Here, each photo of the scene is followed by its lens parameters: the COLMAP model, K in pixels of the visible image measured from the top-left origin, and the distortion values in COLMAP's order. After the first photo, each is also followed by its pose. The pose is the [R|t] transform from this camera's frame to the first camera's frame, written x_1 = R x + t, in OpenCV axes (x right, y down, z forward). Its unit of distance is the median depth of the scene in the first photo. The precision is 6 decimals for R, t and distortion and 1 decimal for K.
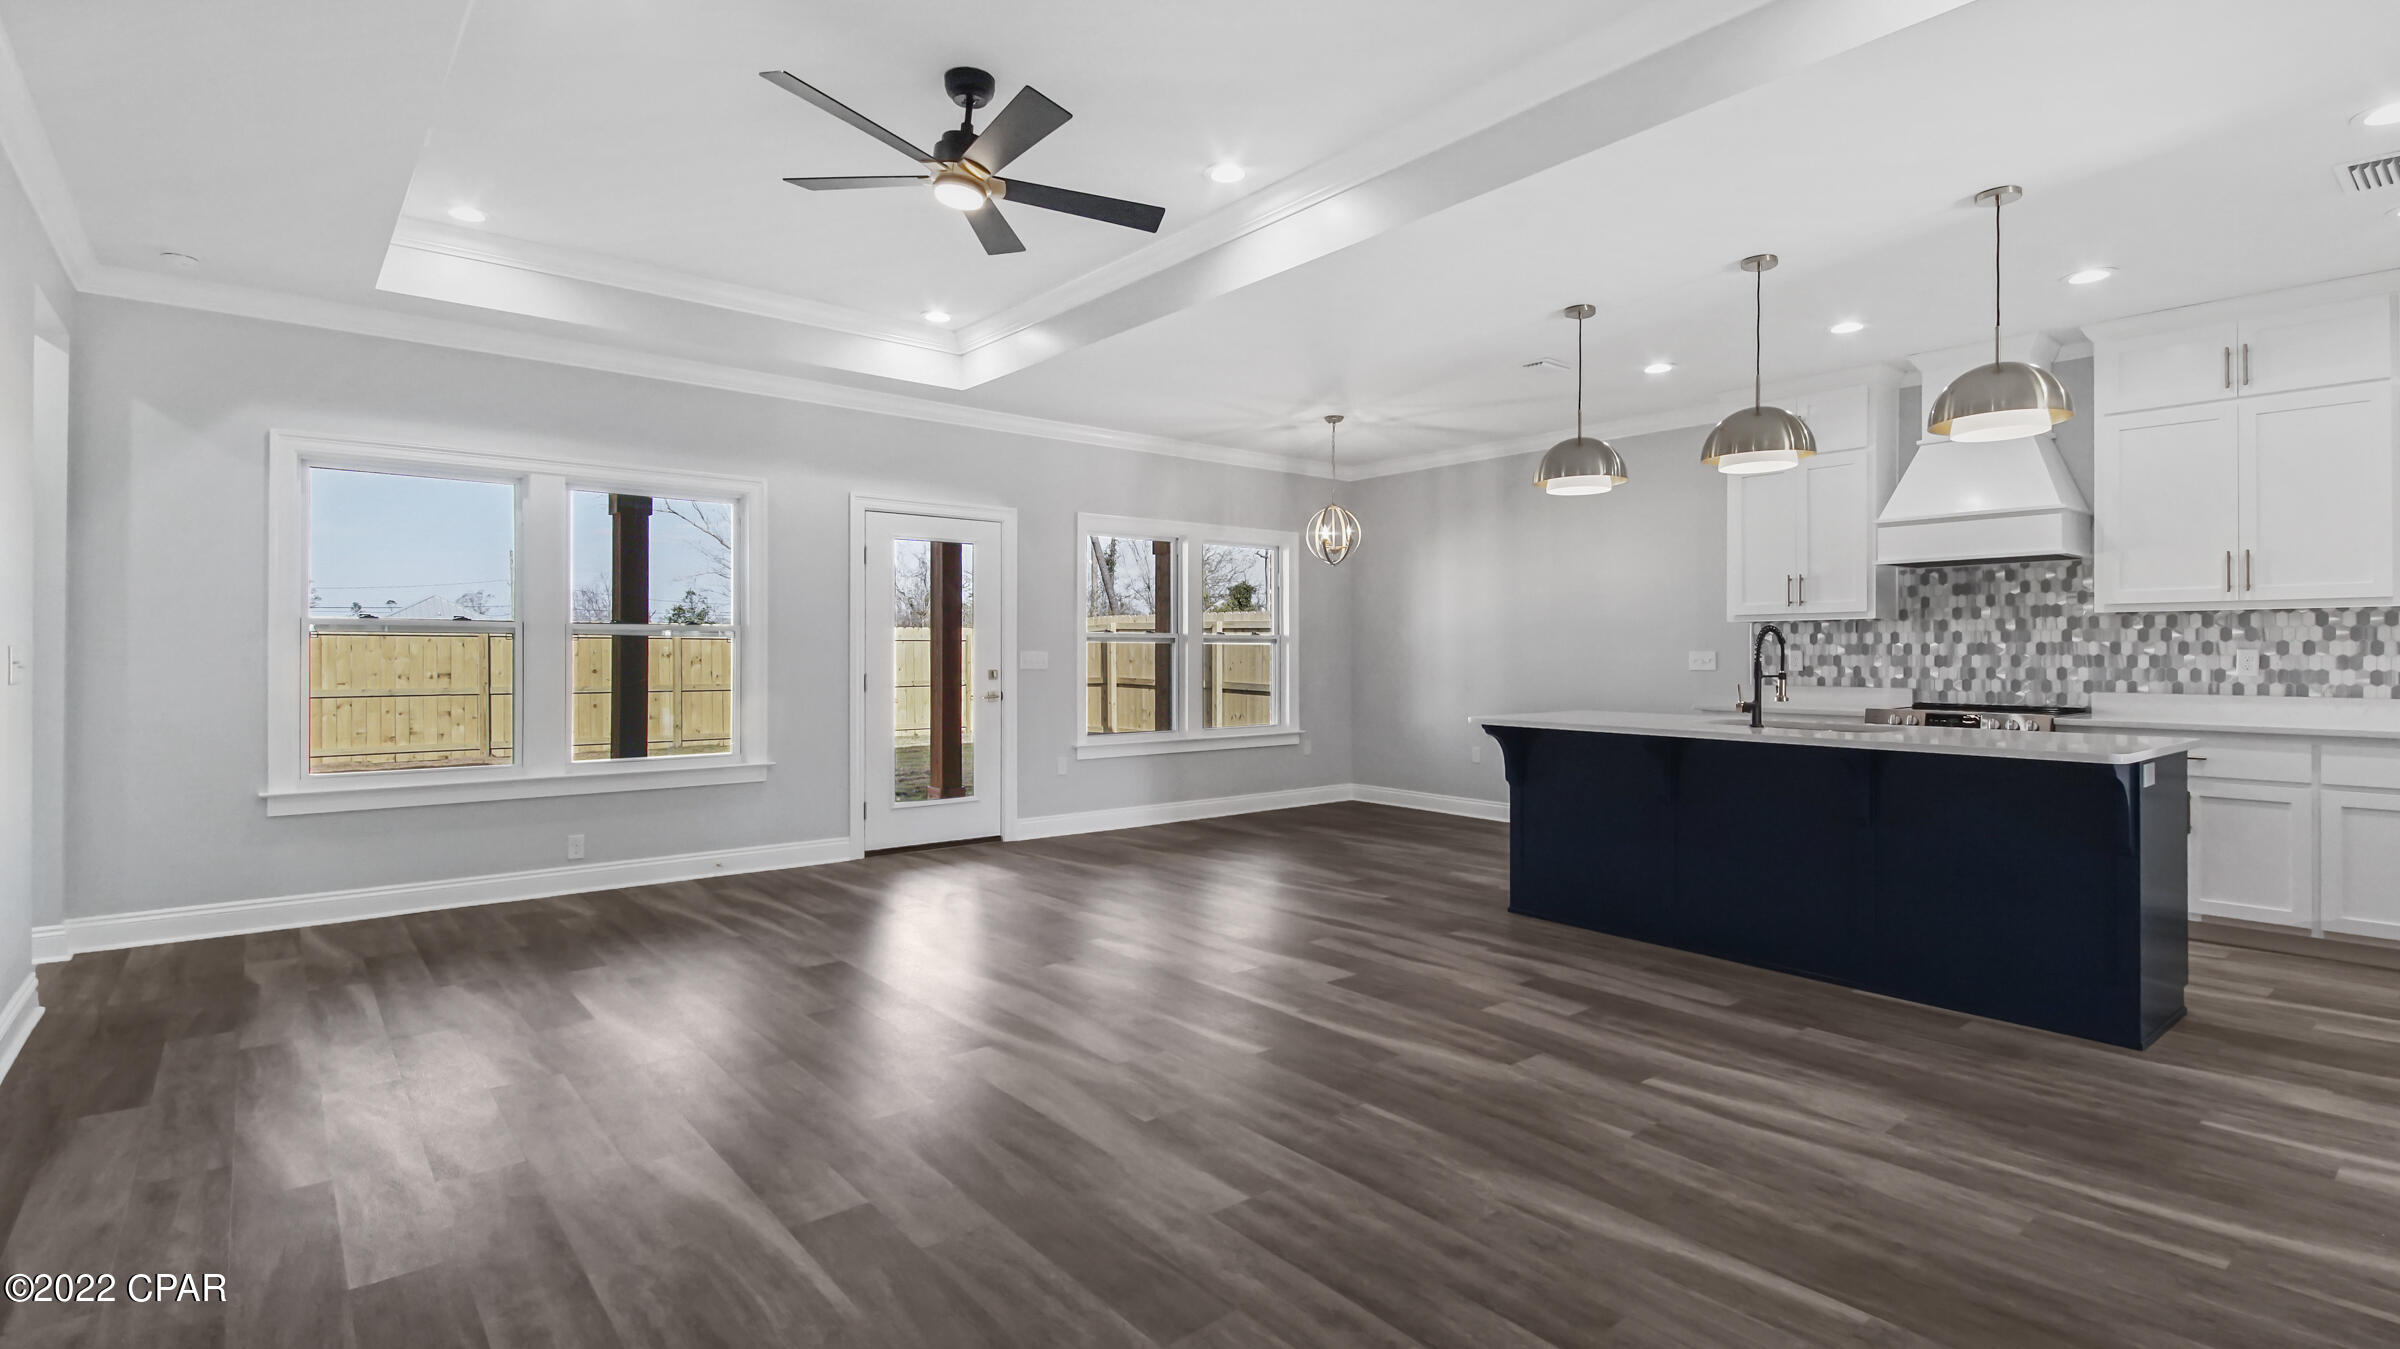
lens RADIAL K [[1036.0, 0, 1204.5], [0, 1036.0, 657.9], [0, 0, 1]] dist [0.023947, -0.012958]
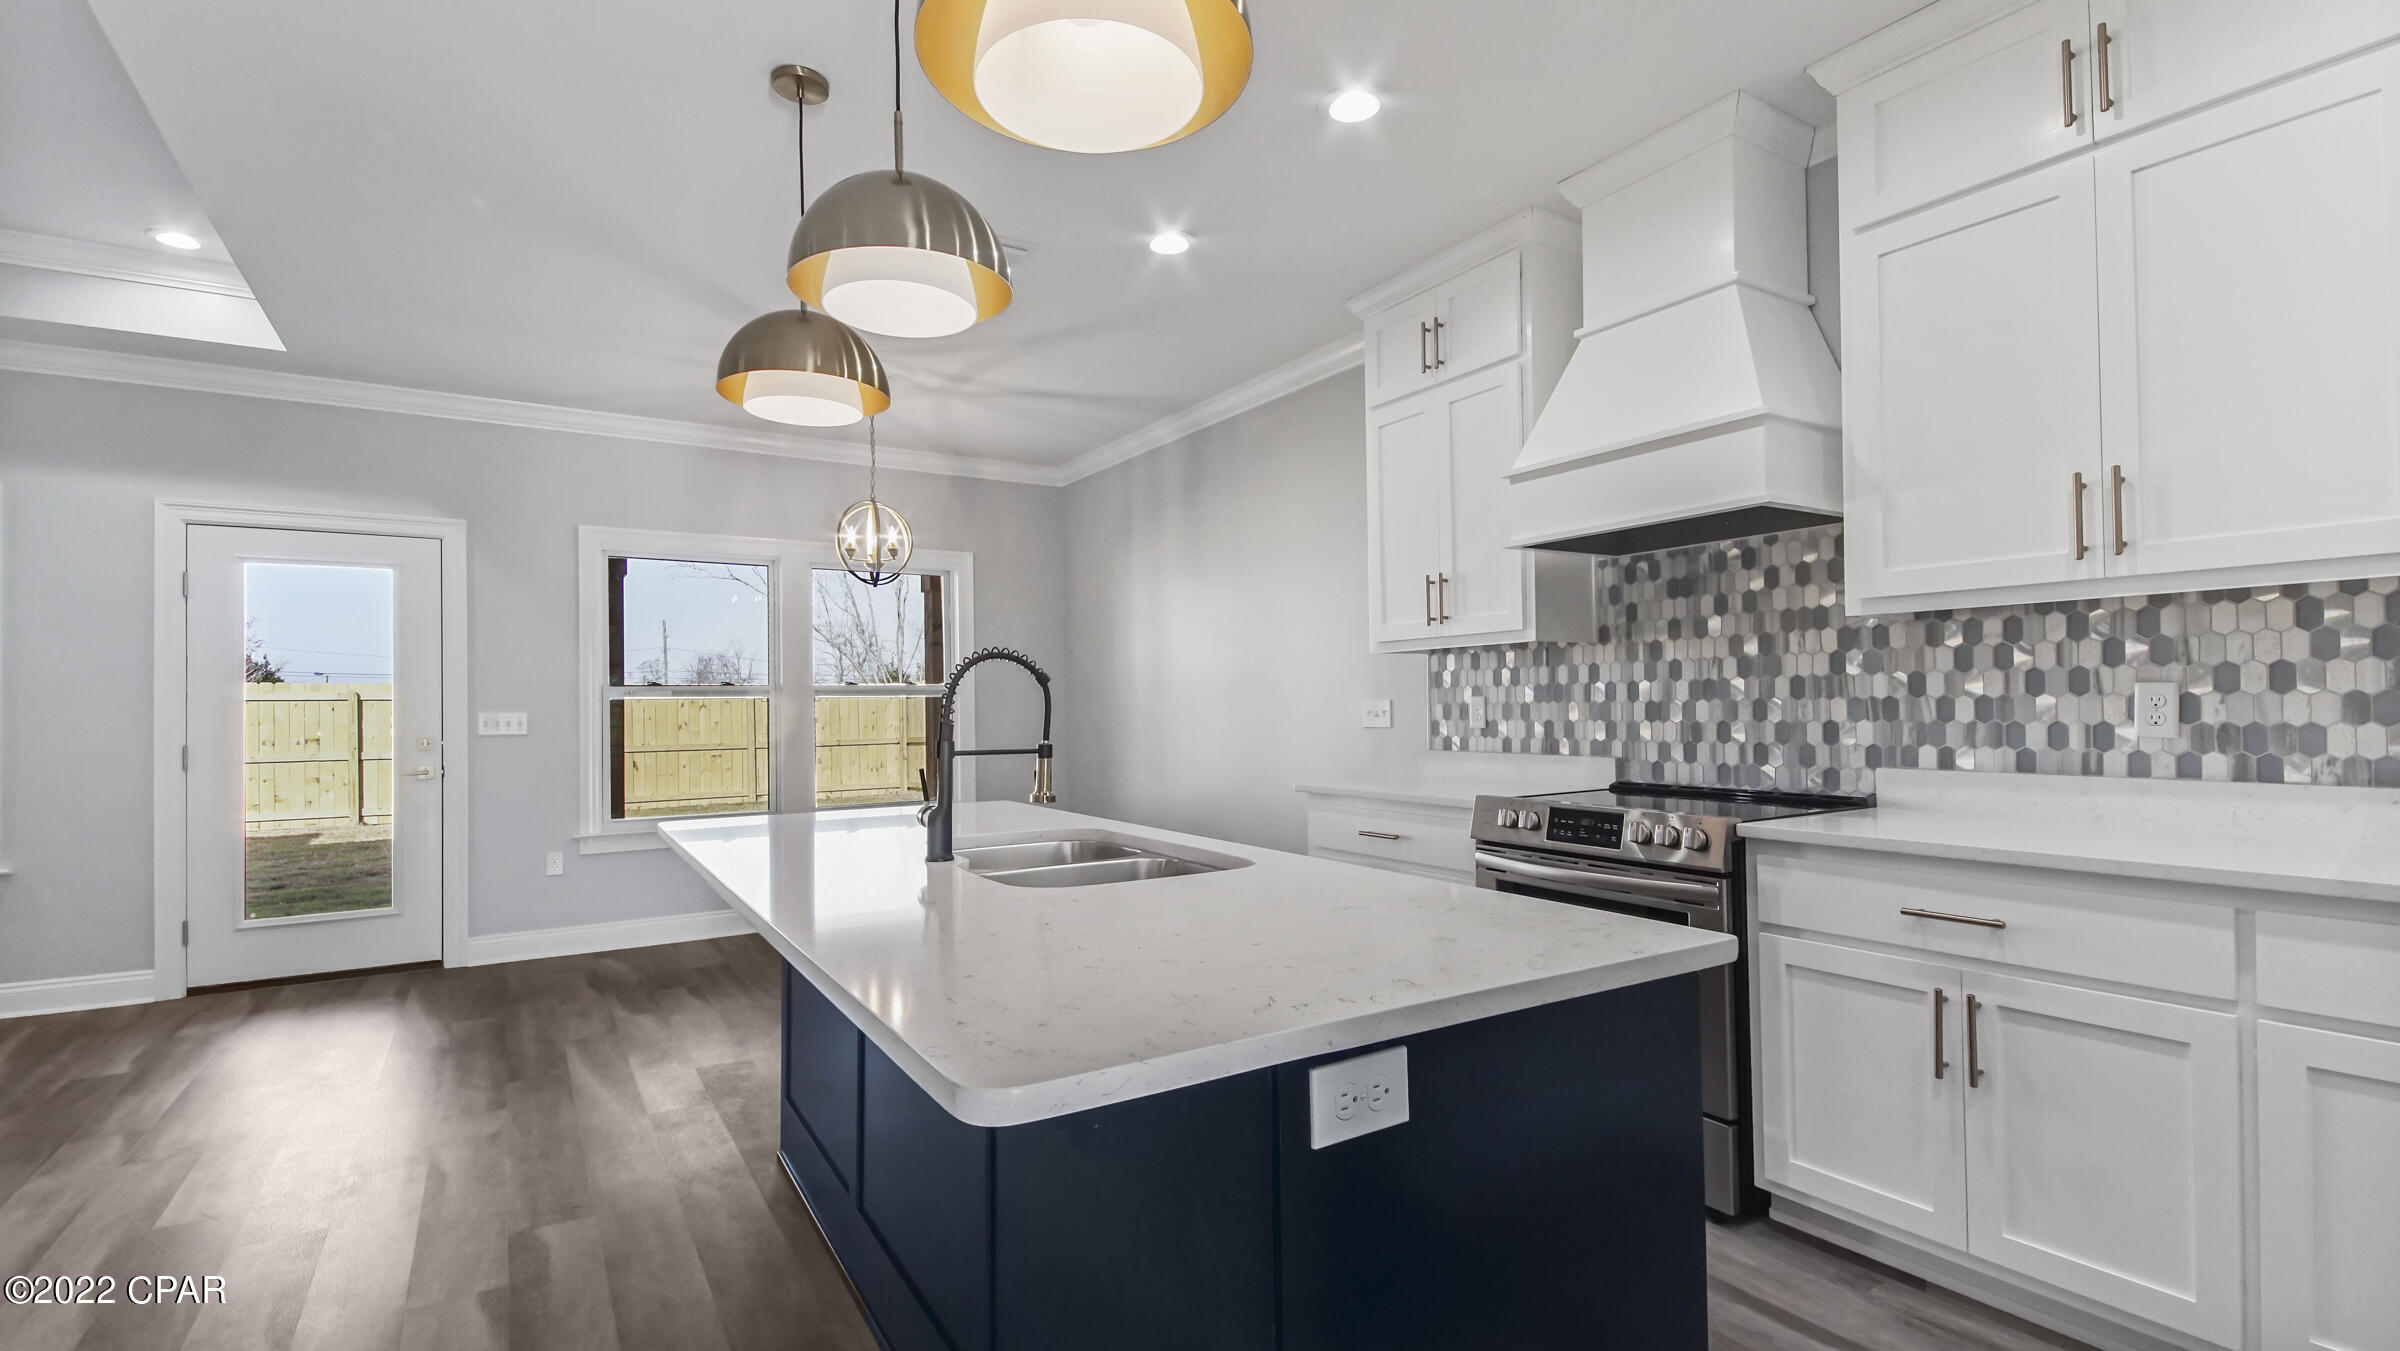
lens RADIAL K [[1002.9, 0, 1184.6], [0, 1002.9, 702.1], [0, 0, 1]] dist [0.021753, -0.014184]
pose [[0.993676, -0.013808, -0.111437, 0.535570], [0.012894, 0.999877, -0.008914, -0.000562], [0.111547, 0.007421, 0.993731, 0.432963]]
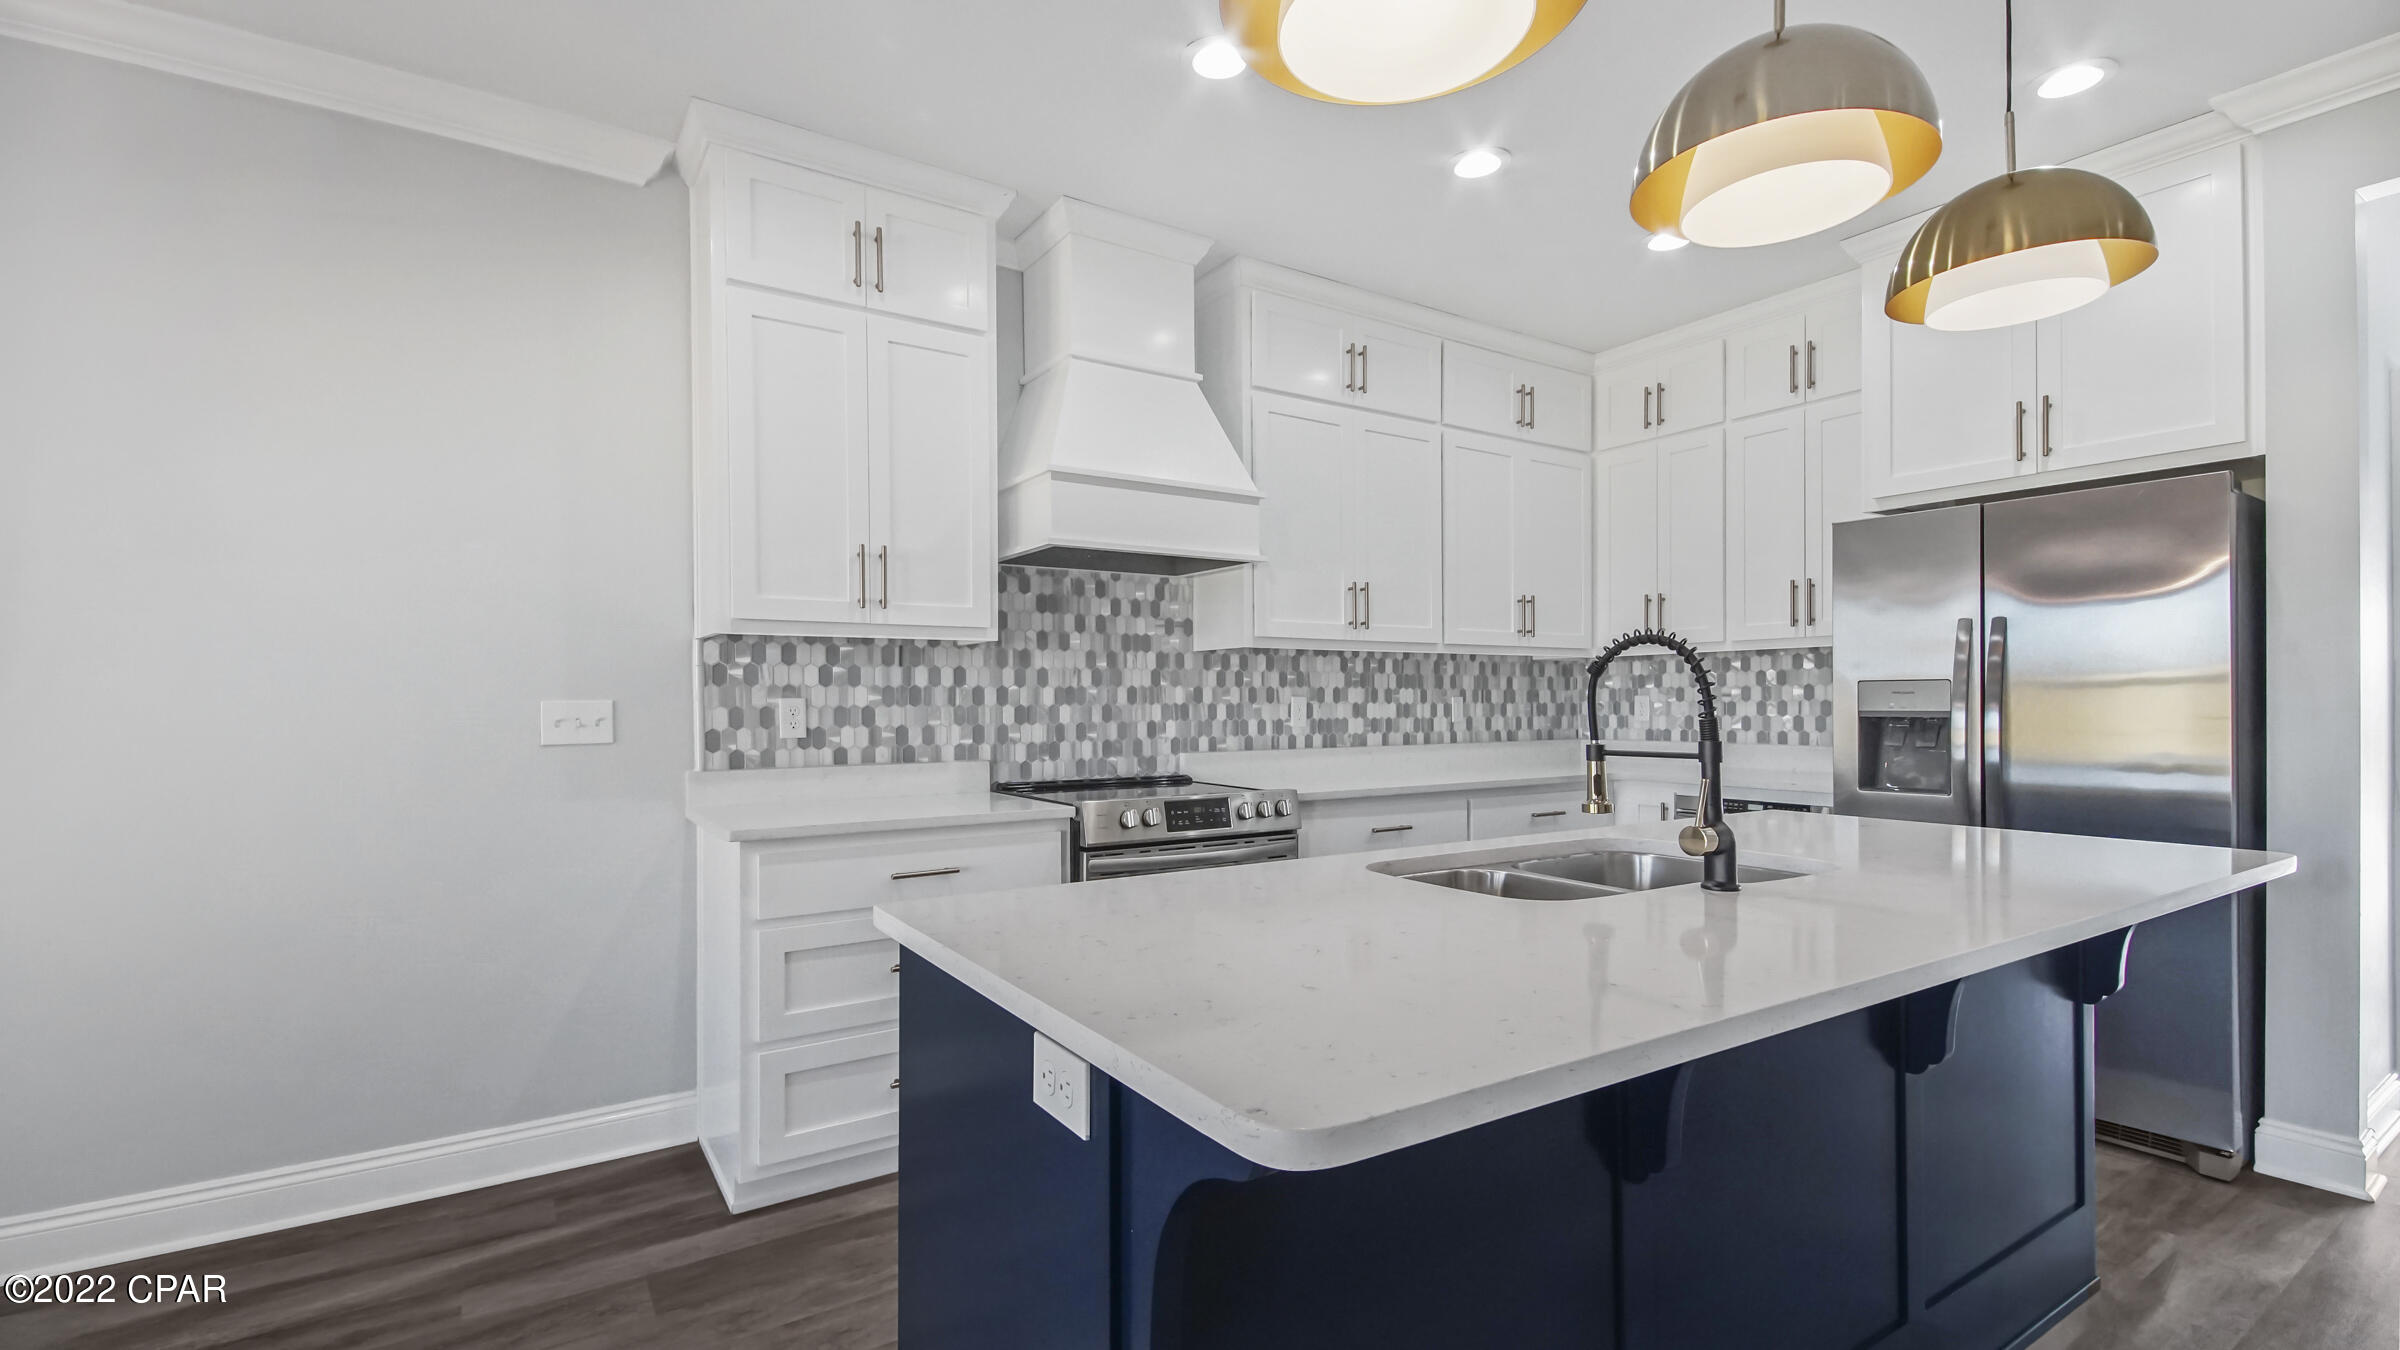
lens RADIAL K [[1002.9, 0, 1184.6], [0, 1002.9, 701.6], [0, 0, 1]] dist [0.021753, -0.014184]
pose [[0.137842, -0.002403, 0.990451, 0.125506], [0.008215, 0.999965, 0.001283, -0.005216], [-0.990420, 0.007960, 0.137857, 0.867892]]
